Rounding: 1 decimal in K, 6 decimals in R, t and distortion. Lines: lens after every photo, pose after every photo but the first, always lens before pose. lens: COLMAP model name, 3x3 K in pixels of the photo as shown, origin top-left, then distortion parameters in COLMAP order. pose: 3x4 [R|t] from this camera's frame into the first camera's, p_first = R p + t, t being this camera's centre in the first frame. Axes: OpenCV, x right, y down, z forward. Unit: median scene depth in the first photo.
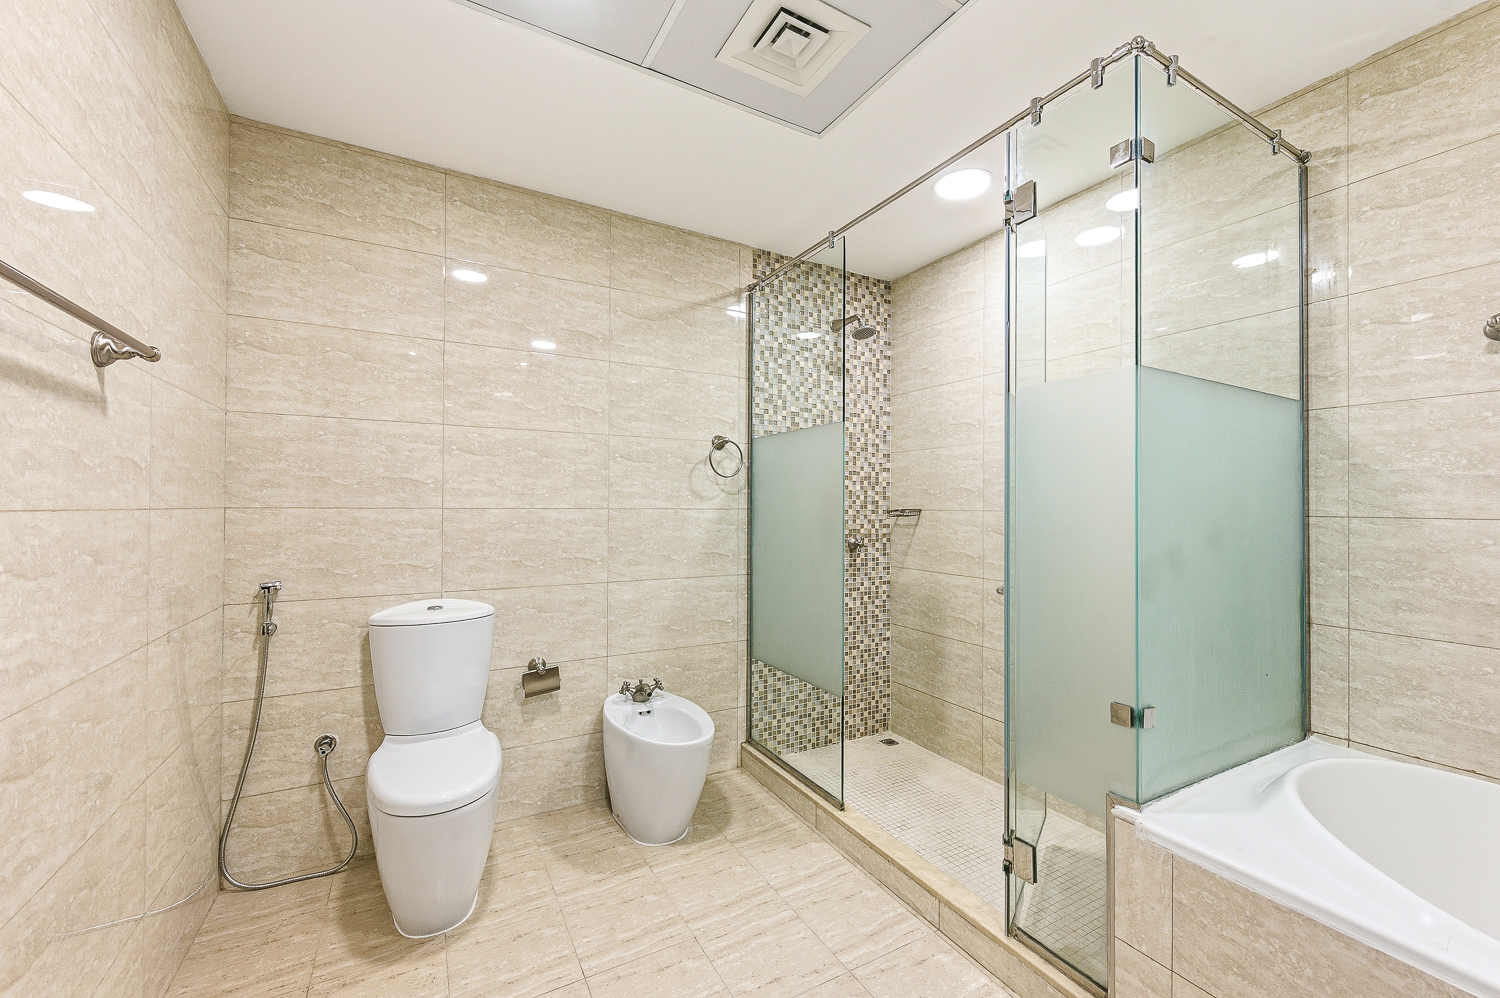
lens RADIAL K [[605.1, 0, 757.8], [0, 605.1, 501.7], [0, 0, 1]] dist [0.007424, -0.000684]
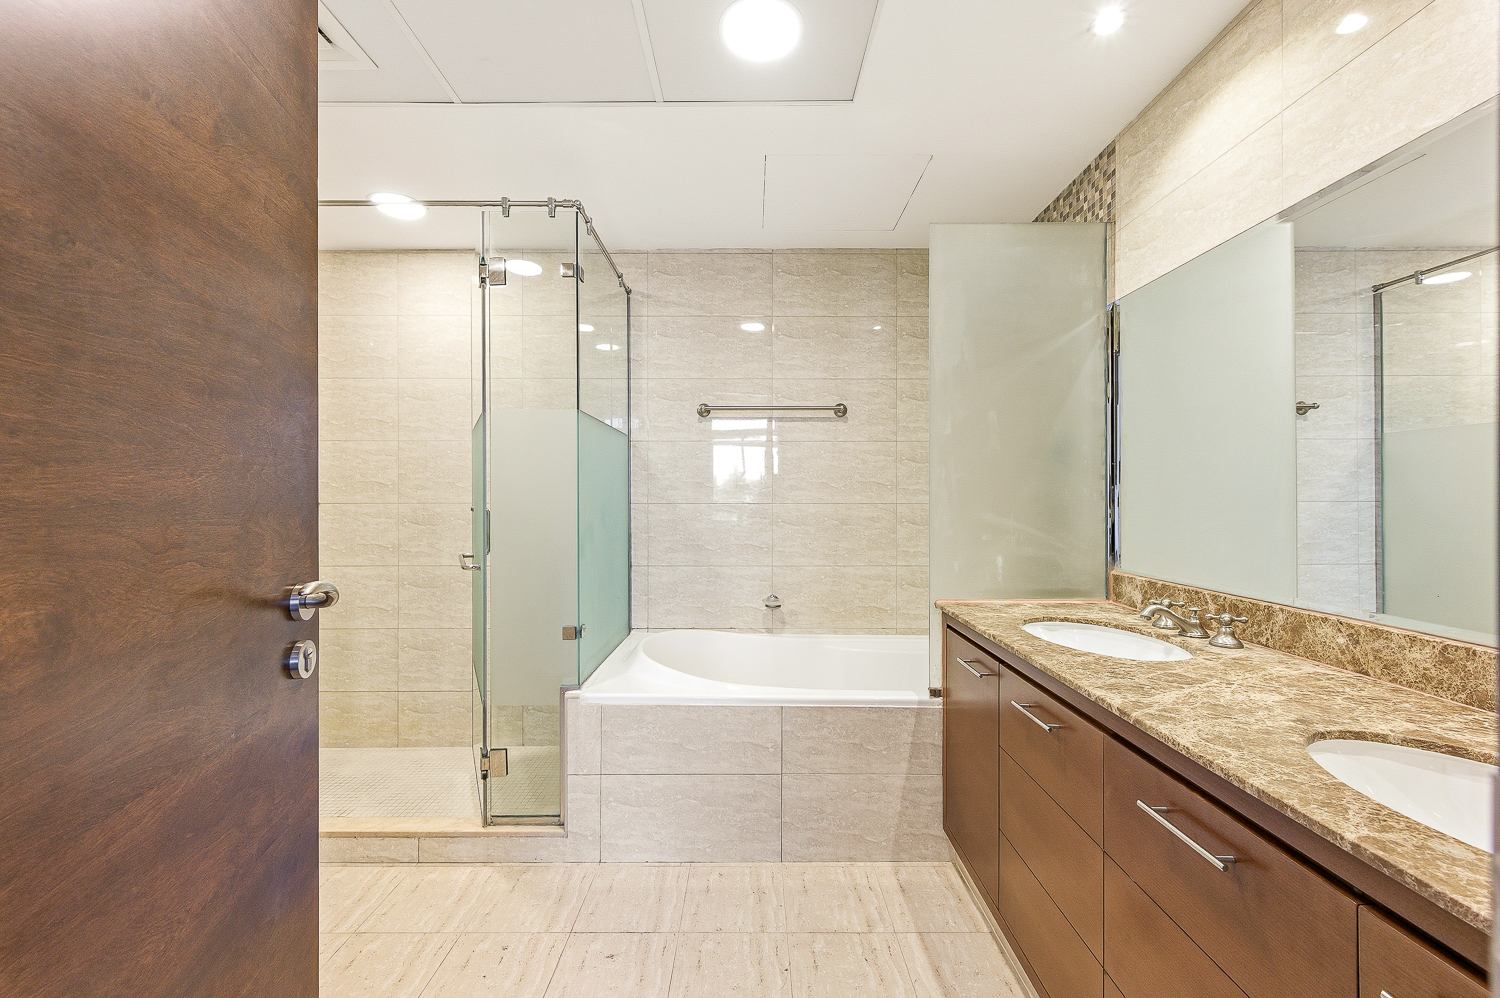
lens RADIAL K [[605.1, 0, 757.8], [0, 605.1, 501.7], [0, 0, 1]] dist [0.007424, -0.000684]
pose [[0.486833, -0.011365, 0.873421, -0.437353], [-0.000287, 0.999913, 0.013171, -0.003735], [-0.873495, -0.006663, 0.486787, -0.145791]]
